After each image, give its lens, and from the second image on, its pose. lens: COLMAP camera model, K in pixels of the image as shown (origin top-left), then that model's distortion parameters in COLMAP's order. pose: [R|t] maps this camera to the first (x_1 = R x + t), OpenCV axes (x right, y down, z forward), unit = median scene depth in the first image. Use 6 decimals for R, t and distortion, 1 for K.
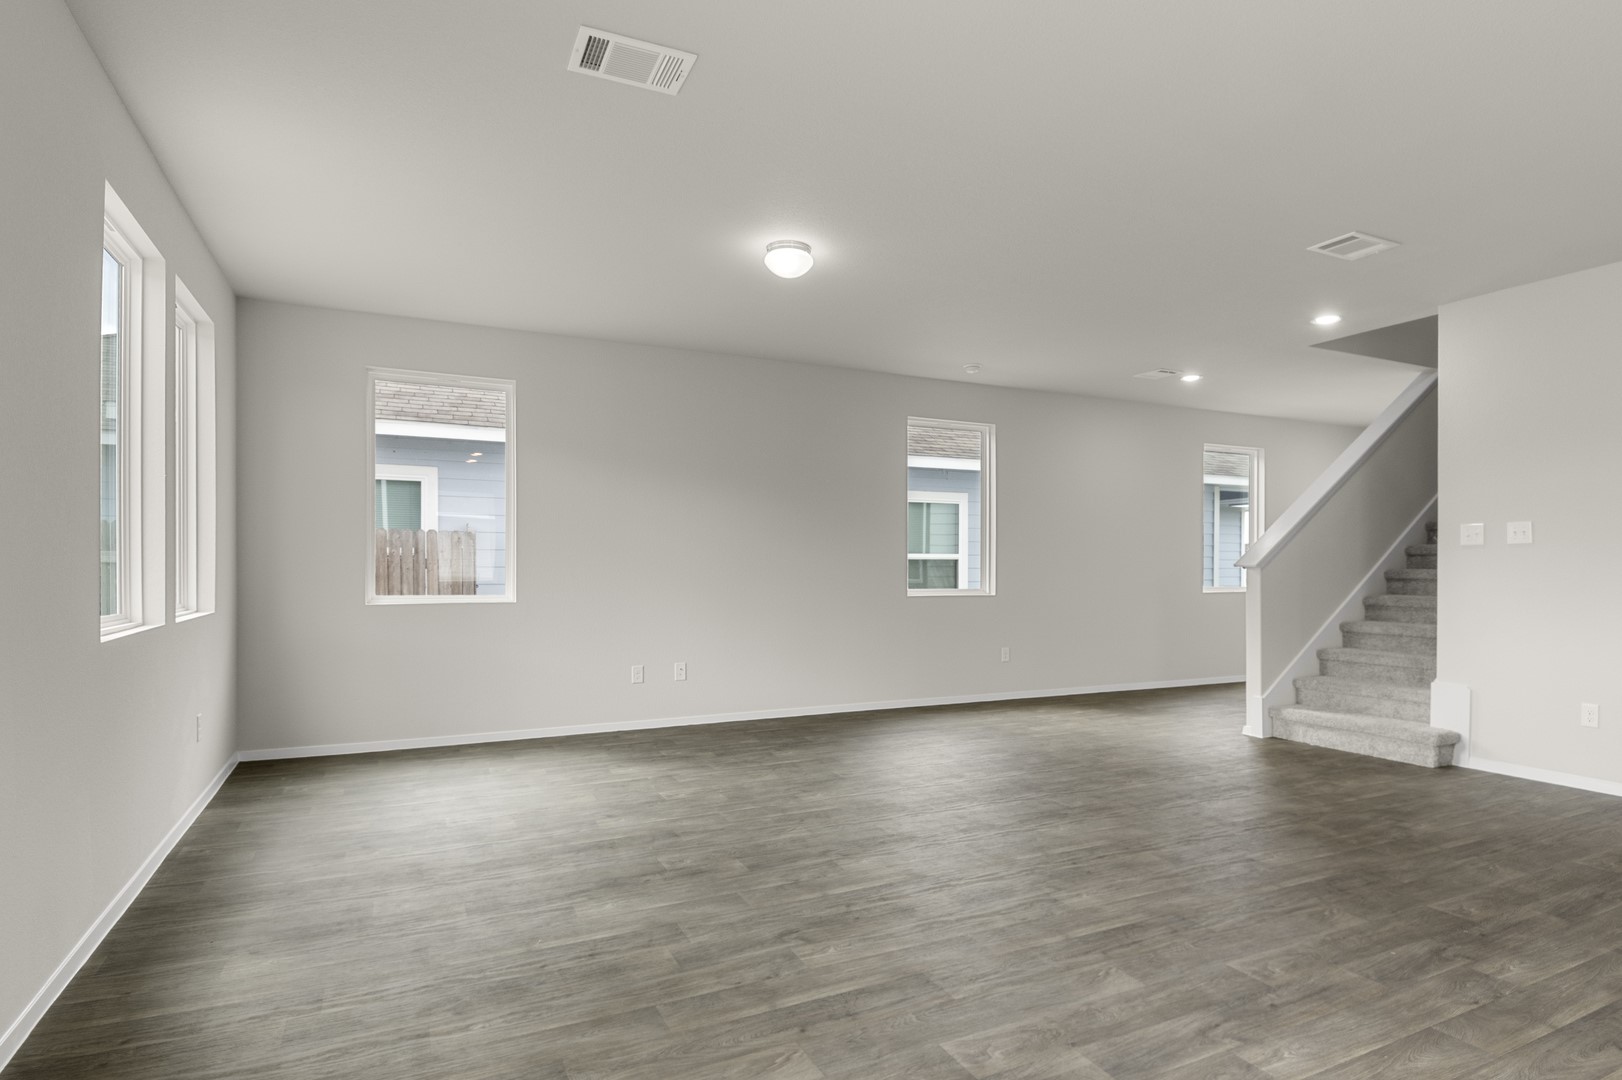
lens RADIAL K [[873.0, 0, 822.2], [0, 873.0, 550.1], [0, 0, 1]] dist [0.116468, -0.102718]
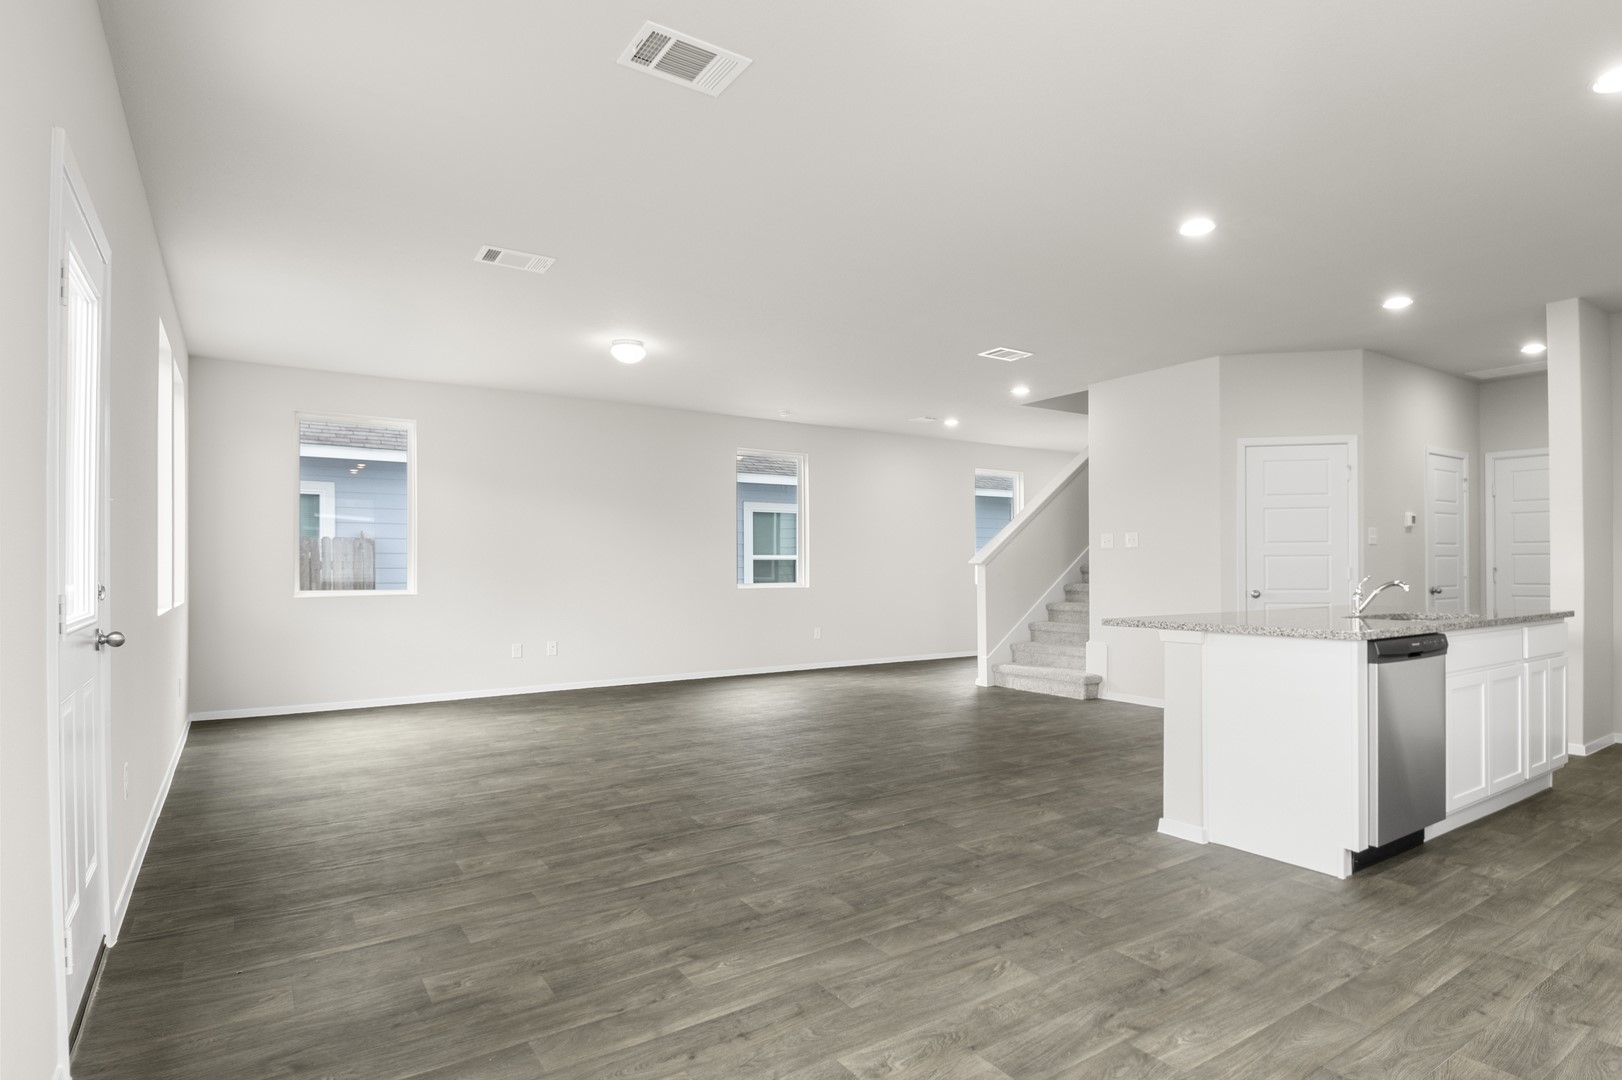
lens RADIAL K [[873.0, 0, 822.2], [0, 873.0, 550.1], [0, 0, 1]] dist [0.116468, -0.102718]
pose [[0.991452, -0.003695, 0.130418, 0.066625], [0.003792, 0.999993, -0.000492, -0.002910], [-0.130415, 0.000982, 0.991459, -0.354543]]
